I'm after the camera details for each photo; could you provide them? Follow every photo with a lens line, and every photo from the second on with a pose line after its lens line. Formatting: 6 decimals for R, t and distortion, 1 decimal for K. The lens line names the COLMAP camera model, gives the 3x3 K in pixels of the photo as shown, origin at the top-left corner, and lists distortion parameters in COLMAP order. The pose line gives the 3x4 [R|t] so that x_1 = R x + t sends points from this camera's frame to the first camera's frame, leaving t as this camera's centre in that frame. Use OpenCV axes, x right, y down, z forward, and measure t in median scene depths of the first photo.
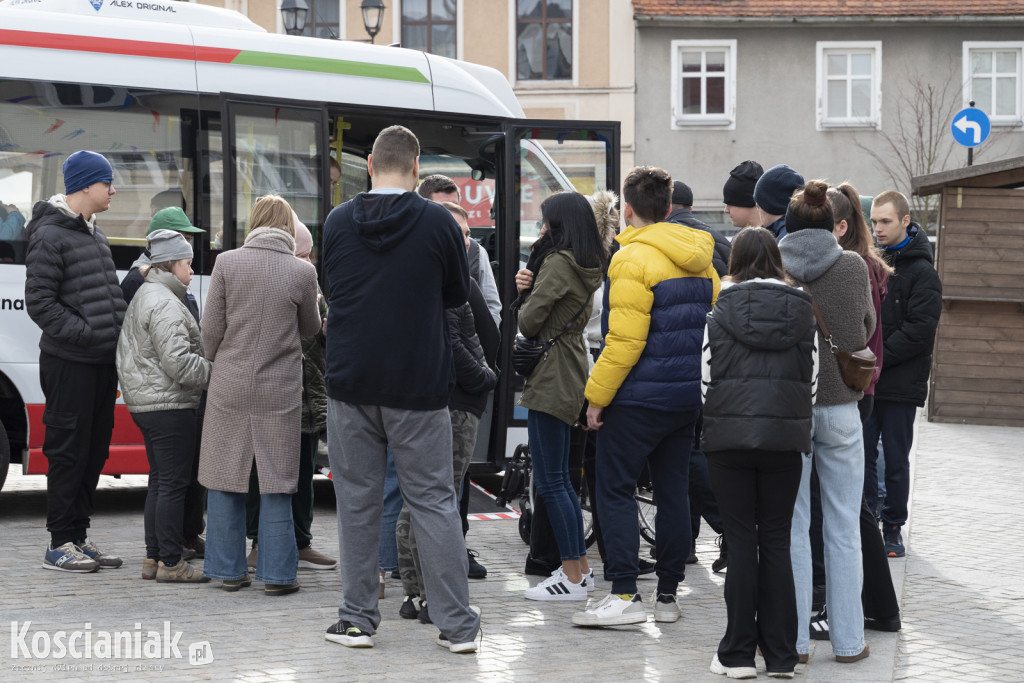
lens RADIAL K [[2582.1, 0, 506.1], [0, 2582.1, 343.8], [0, 0, 1]] dist [0.153234, 0.000000]
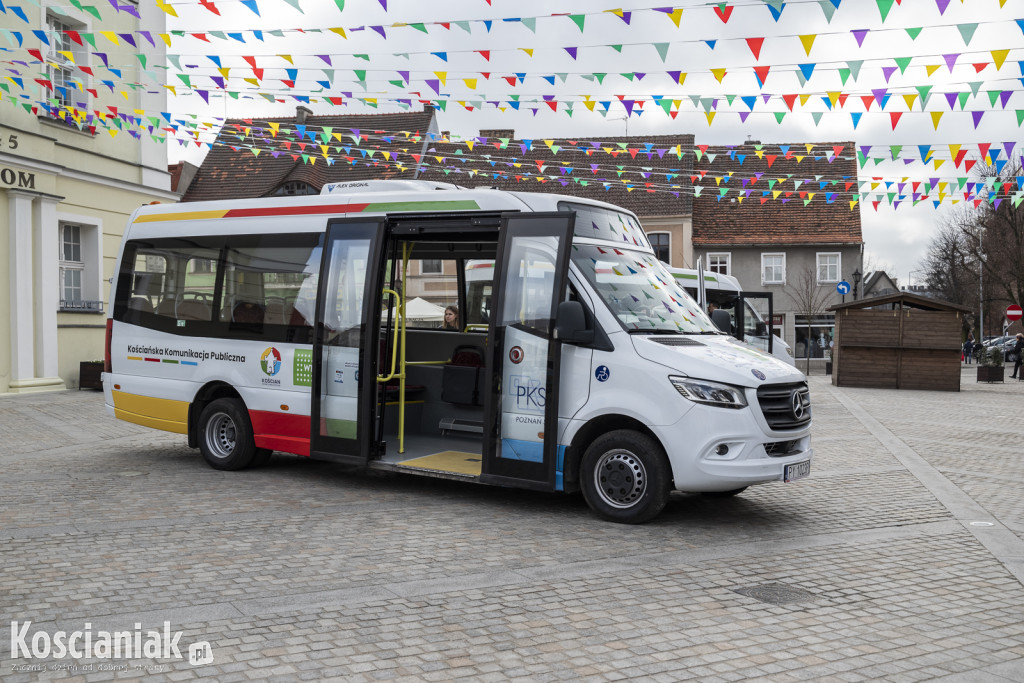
lens RADIAL K [[1132.2, 0, 514.4], [0, 1132.2, 334.4], [0, 0, 1]] dist [0.019049, 0.000000]
pose [[0.998829, -0.005651, -0.048047, -0.085140], [0.003992, 0.999395, -0.034552, 0.007839], [0.048213, 0.034320, 0.998247, -0.192758]]
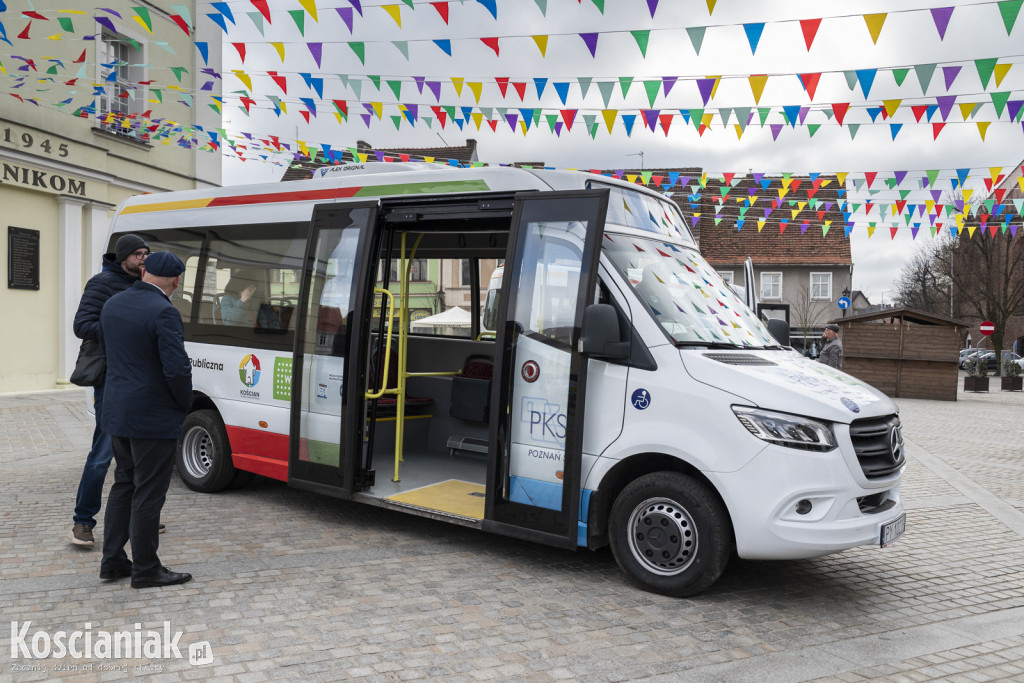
lens RADIAL K [[921.2, 0, 505.1], [0, 921.2, 346.1], [0, 0, 1]] dist [0.012641, 0.032063]
pose [[0.995950, 0.011609, -0.089156, -0.086778], [-0.014043, 0.999544, -0.026720, 0.003837], [0.088805, 0.027864, 0.995659, -0.106967]]
